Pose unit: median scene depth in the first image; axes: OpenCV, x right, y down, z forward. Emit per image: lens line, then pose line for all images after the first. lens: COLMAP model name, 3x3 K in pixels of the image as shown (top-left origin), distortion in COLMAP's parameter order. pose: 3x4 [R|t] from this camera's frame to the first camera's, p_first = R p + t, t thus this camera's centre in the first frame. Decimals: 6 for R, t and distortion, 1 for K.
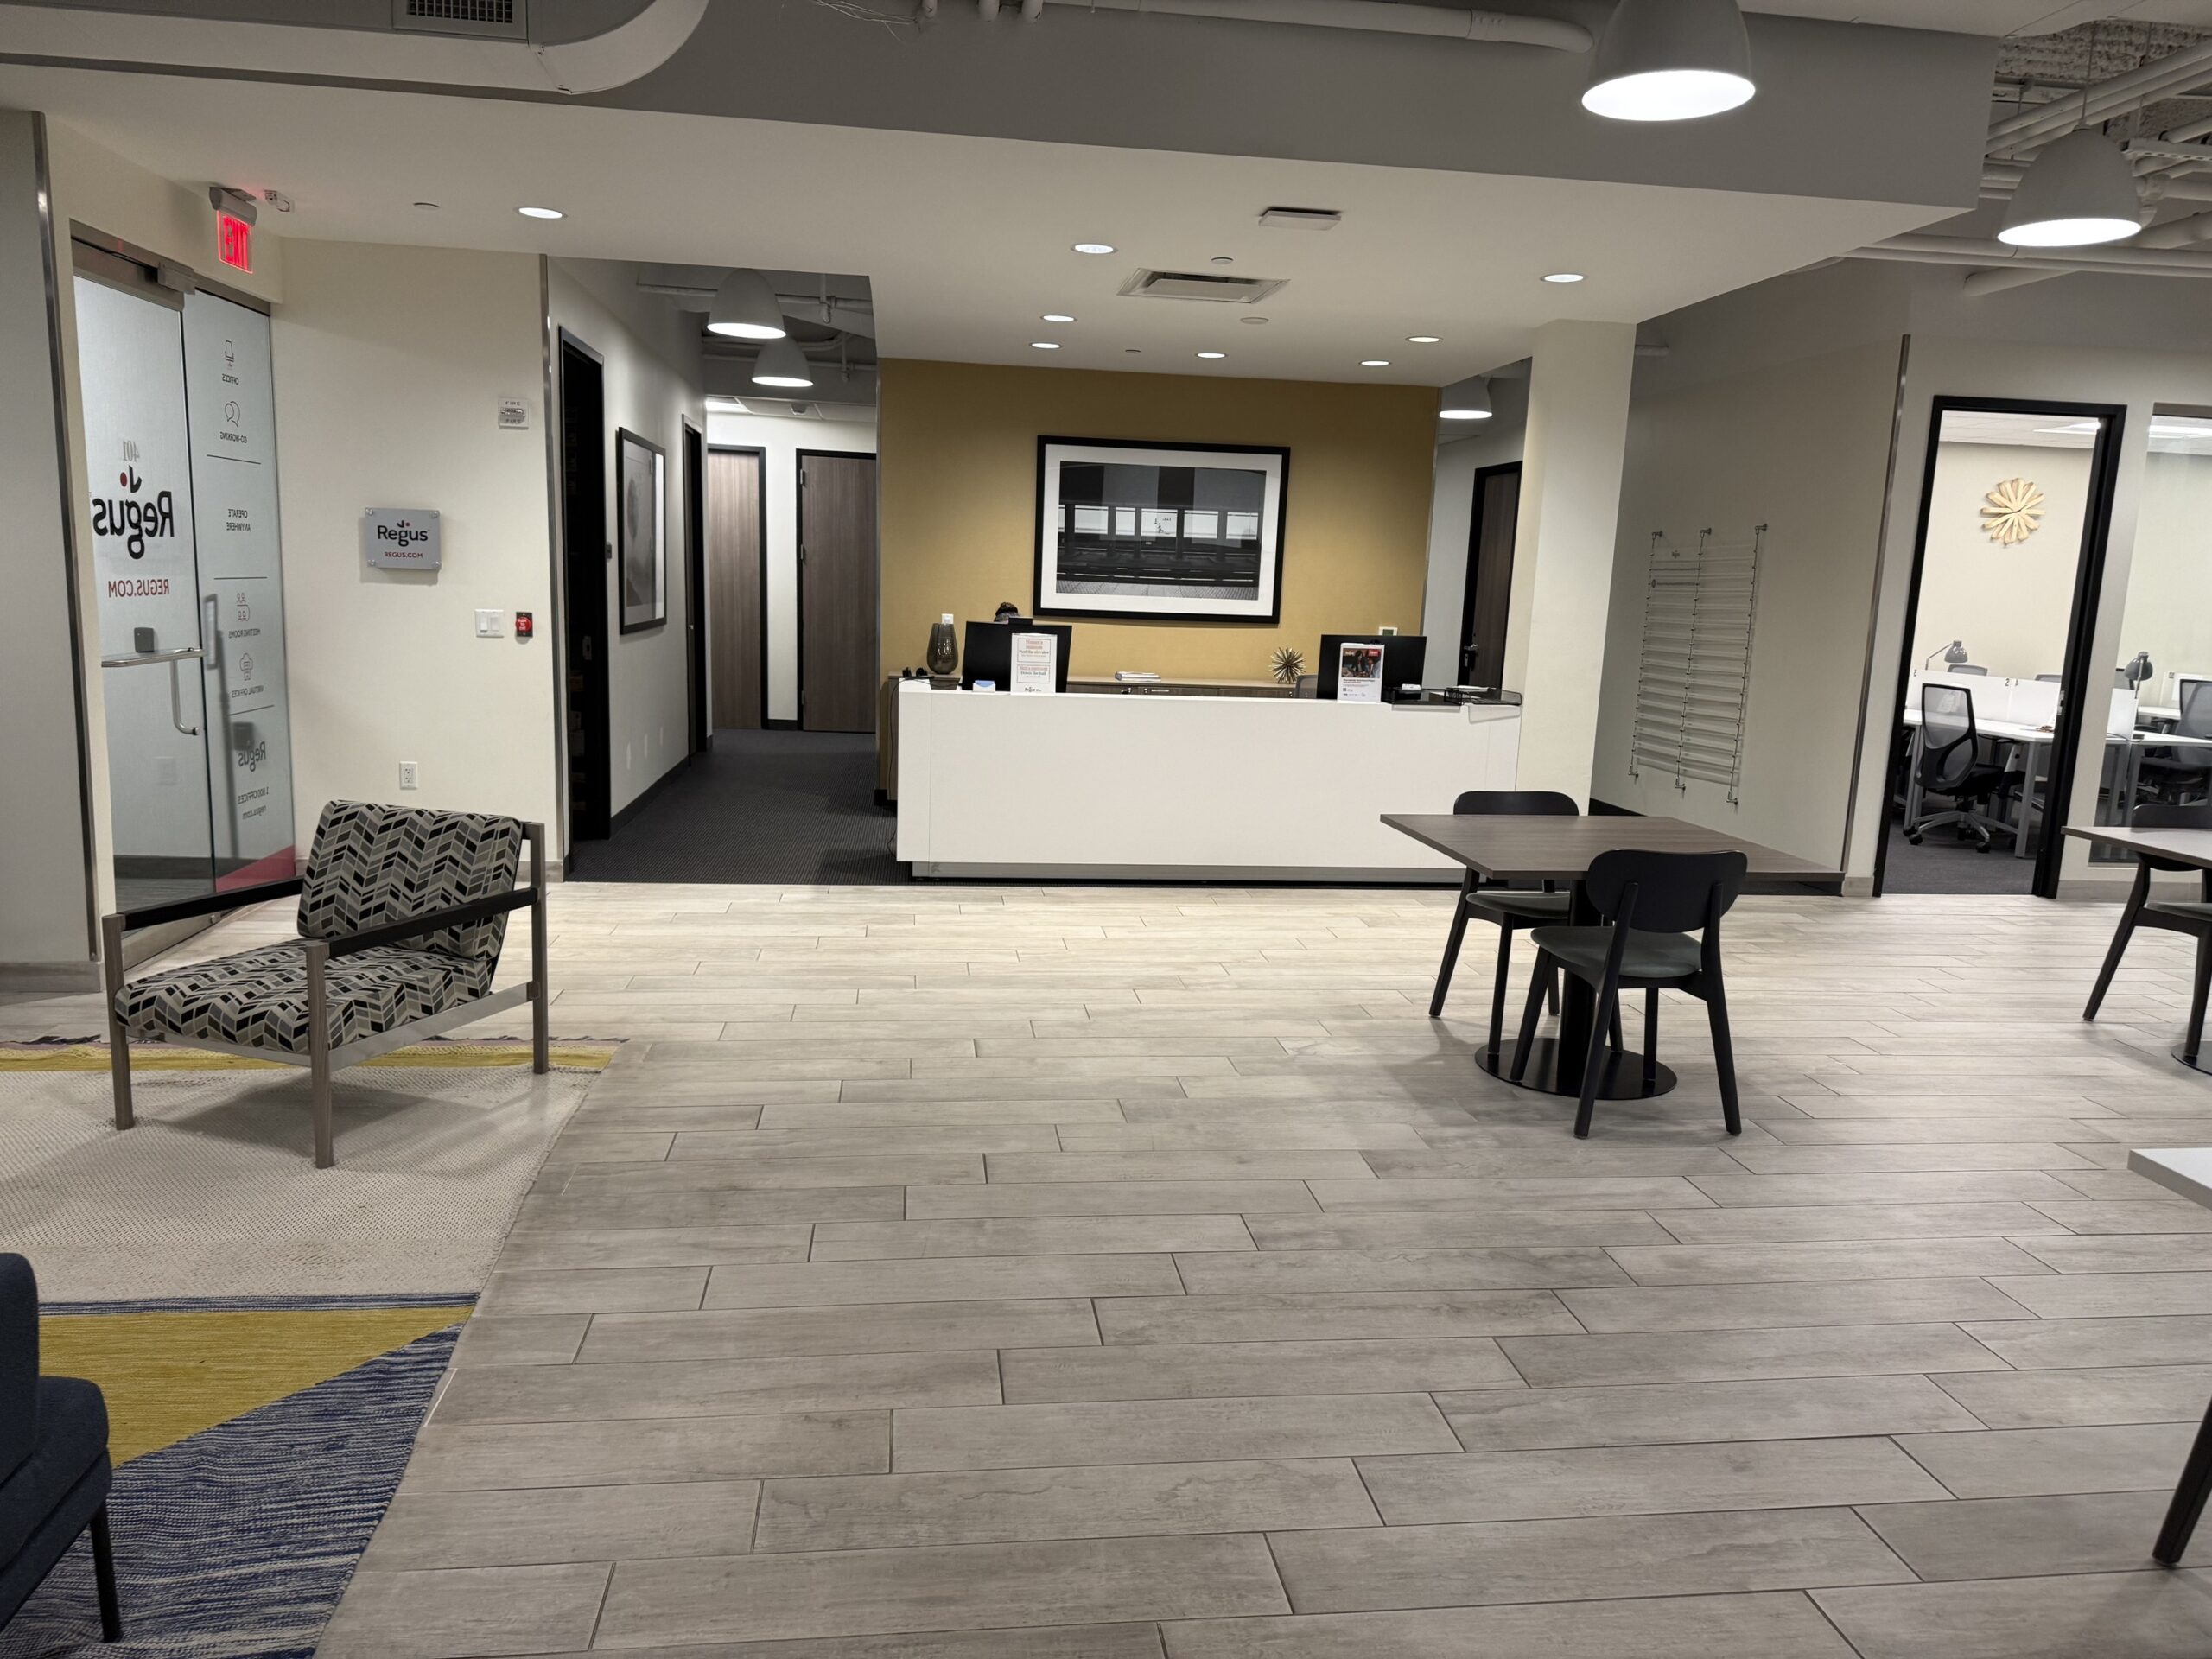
lens RADIAL K [[1571.3, 0, 1111.4], [0, 1571.3, 829.8], [0, 0, 1]] dist [0.010199, -0.000430]
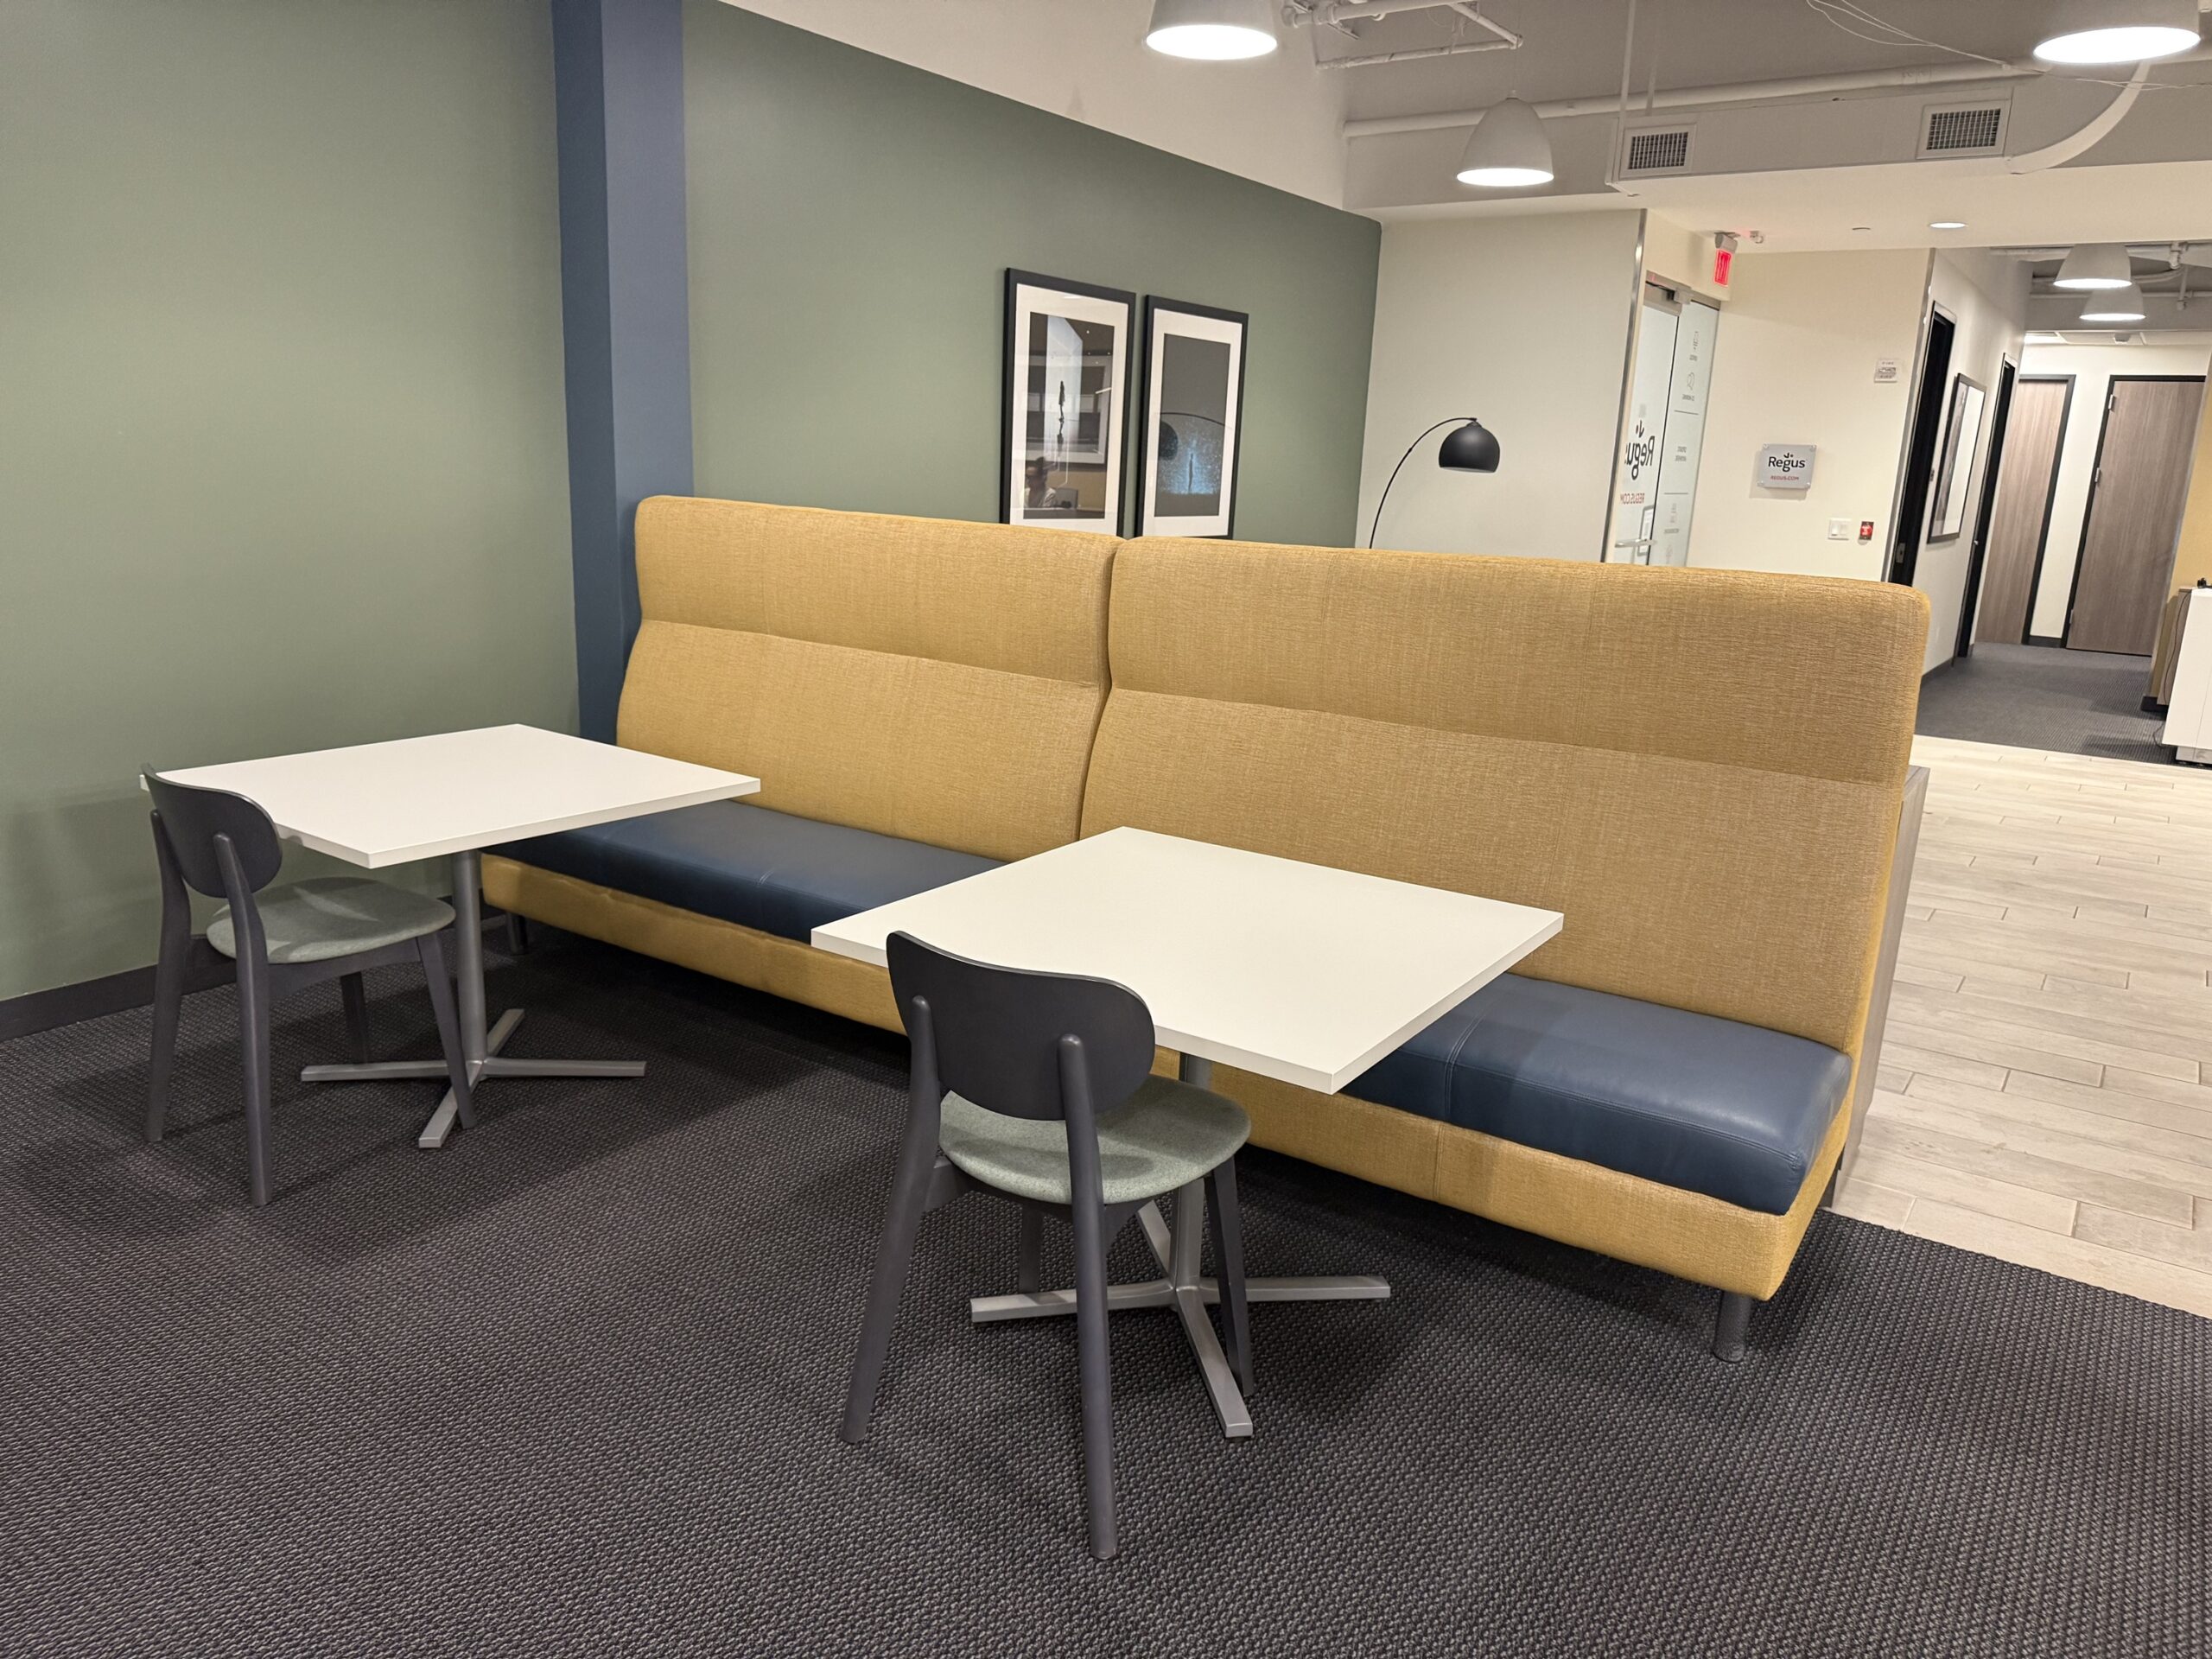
lens RADIAL K [[1571.3, 0, 1117.3], [0, 1571.3, 841.4], [0, 0, 1]] dist [0.010199, -0.000430]
pose [[0.750772, 0.151704, -0.642905, 0.045606], [-0.116683, 0.988424, 0.096974, 0.069586], [0.650174, 0.002210, 0.759782, -0.398640]]
